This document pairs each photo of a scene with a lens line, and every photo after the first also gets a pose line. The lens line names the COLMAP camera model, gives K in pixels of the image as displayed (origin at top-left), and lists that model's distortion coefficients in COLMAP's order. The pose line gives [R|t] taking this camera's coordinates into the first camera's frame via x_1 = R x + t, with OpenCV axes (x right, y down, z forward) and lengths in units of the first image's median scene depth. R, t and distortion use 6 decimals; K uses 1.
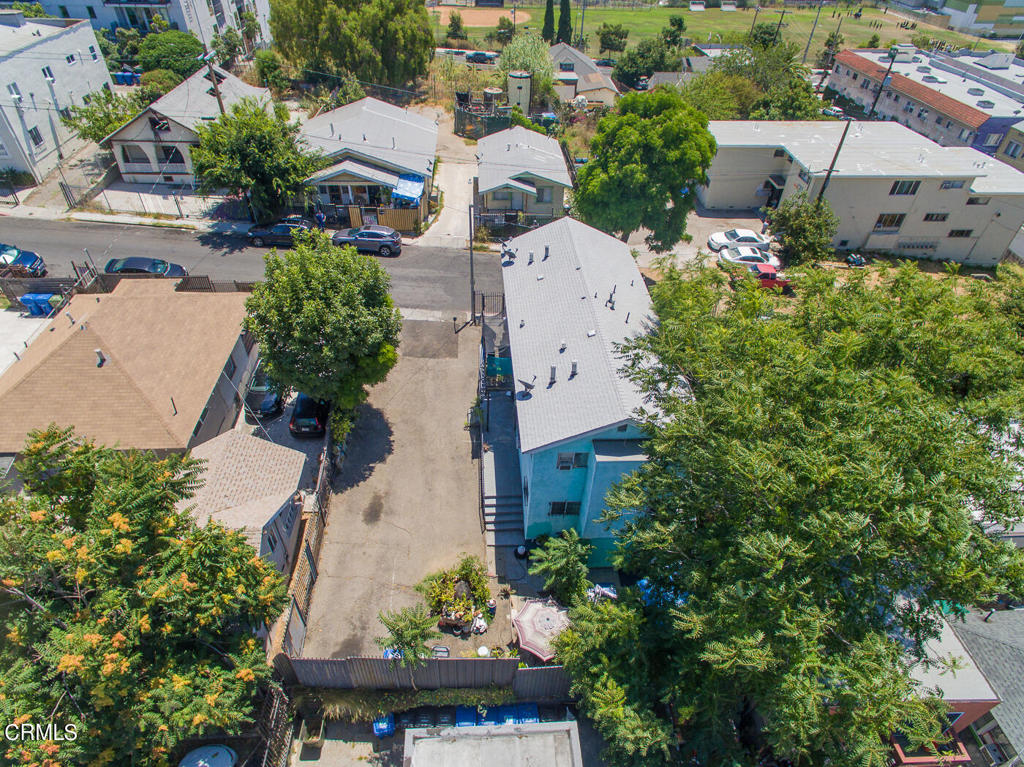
lens RADIAL K [[594.6, 0, 506.5], [0, 594.6, 388.5], [0, 0, 1]] dist [0.002389, 0.002371]
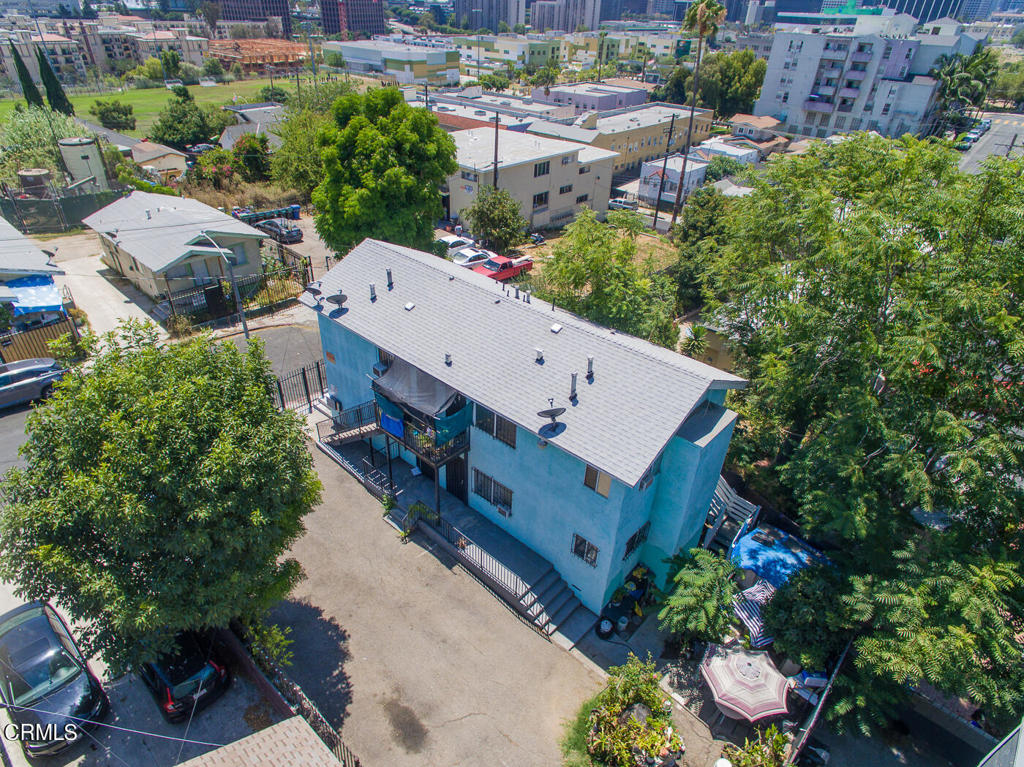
lens RADIAL K [[594.6, 0, 506.5], [0, 594.6, 388.5], [0, 0, 1]] dist [0.002389, 0.002371]
pose [[0.711637, -0.388637, 0.585264, -0.221251], [0.449979, 0.891899, 0.045114, -0.047897], [-0.539530, 0.231251, 0.809587, 0.228741]]
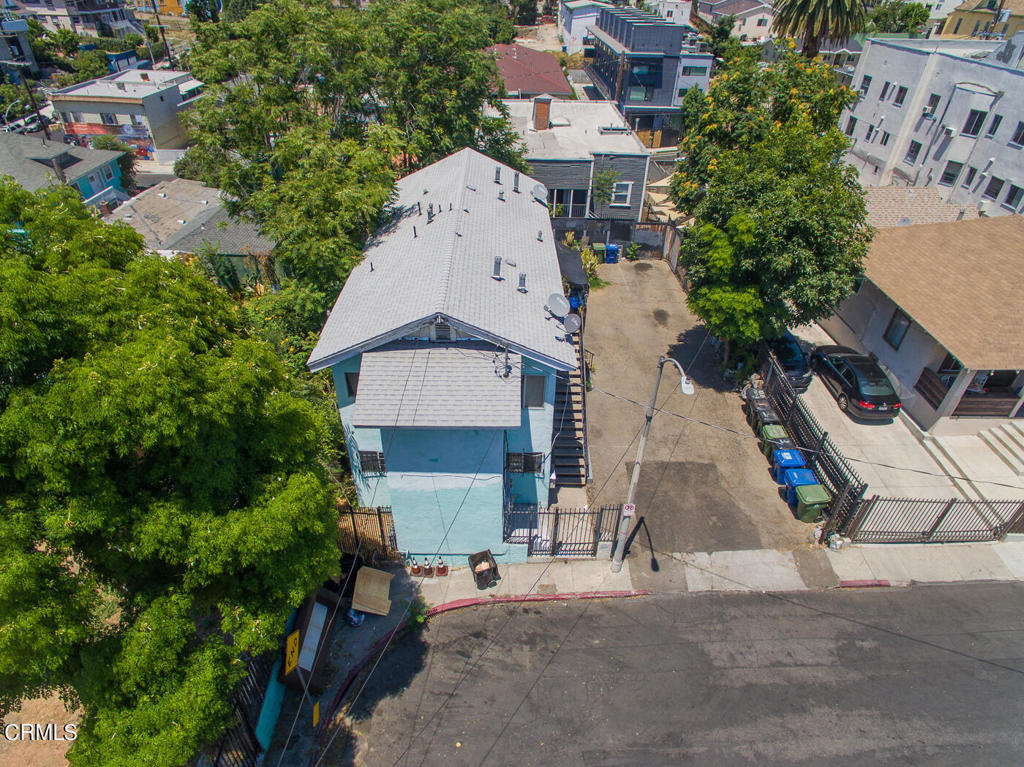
lens RADIAL K [[596.9, 0, 507.1], [0, 596.9, 388.5], [0, 0, 1]] dist [0.001785, 0.002782]
pose [[-0.997754, -0.065351, 0.014676, 0.028210], [-0.000344, 0.224117, 0.974562, -0.528812], [-0.066978, 0.972369, -0.223636, 0.844338]]
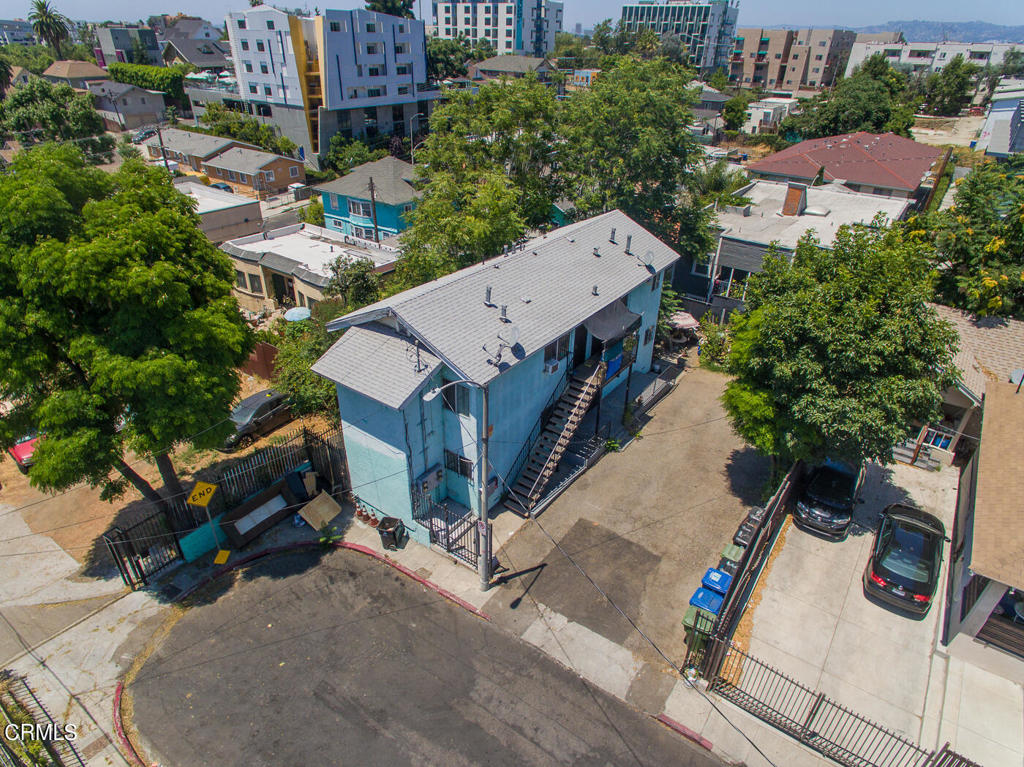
lens RADIAL K [[594.6, 0, 506.5], [0, 594.6, 388.5], [0, 0, 1]] dist [0.002389, 0.002371]
pose [[-0.771608, -0.359668, 0.524653, -0.236242], [0.389720, 0.384566, 0.836796, -0.513024], [-0.502732, 0.850146, -0.156564, 0.804239]]
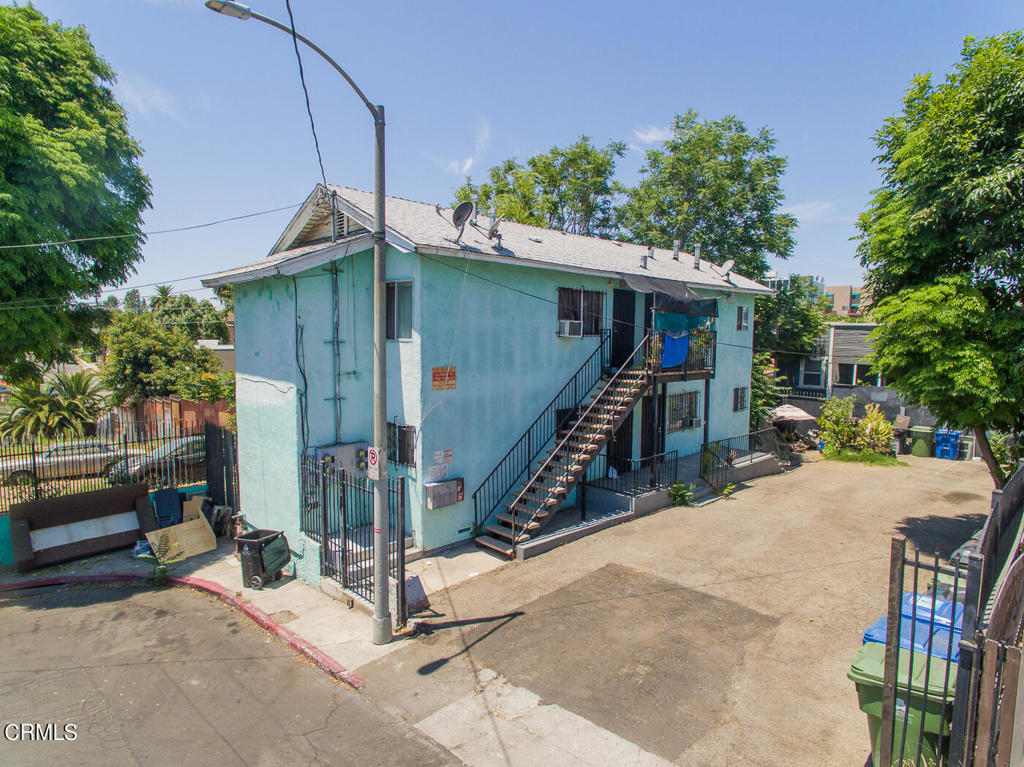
lens RADIAL K [[594.6, 0, 506.5], [0, 594.6, 388.5], [0, 0, 1]] dist [0.002389, 0.002371]
pose [[-0.651933, -0.108115, 0.750530, -0.219075], [0.476904, 0.711057, 0.516682, -0.245641], [-0.589531, 0.694772, -0.412001, 0.866986]]
